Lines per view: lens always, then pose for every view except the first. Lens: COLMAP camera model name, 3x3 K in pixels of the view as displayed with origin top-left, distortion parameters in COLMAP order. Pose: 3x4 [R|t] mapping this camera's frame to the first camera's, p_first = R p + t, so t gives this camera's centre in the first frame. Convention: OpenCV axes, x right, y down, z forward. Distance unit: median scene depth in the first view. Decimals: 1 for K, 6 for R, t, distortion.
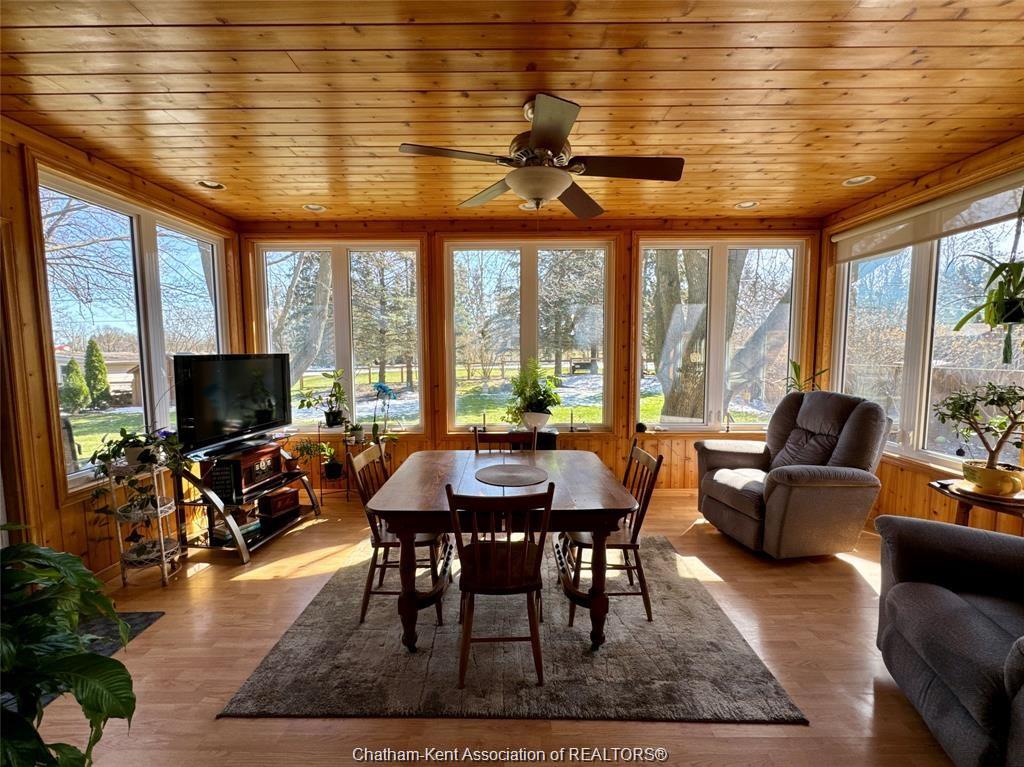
lens RADIAL K [[417.3, 0, 512.0], [0, 417.3, 383.5], [0, 0, 1]] dist [0.000255, 0.000009]
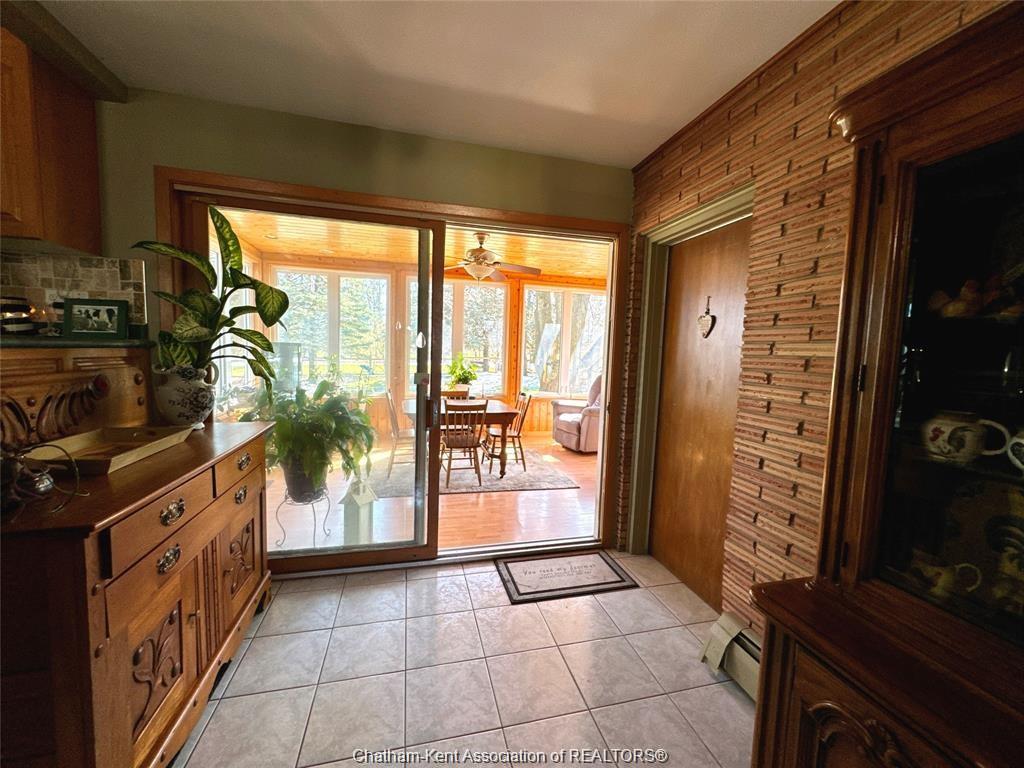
lens RADIAL K [[417.3, 0, 512.0], [0, 417.3, 384.0], [0, 0, 1]] dist [0.000255, 0.000009]
pose [[0.964327, 0.016084, 0.264224, -0.205458], [-0.016023, 0.999869, -0.002387, 0.072696], [-0.264228, -0.001931, 0.964458, -0.698618]]
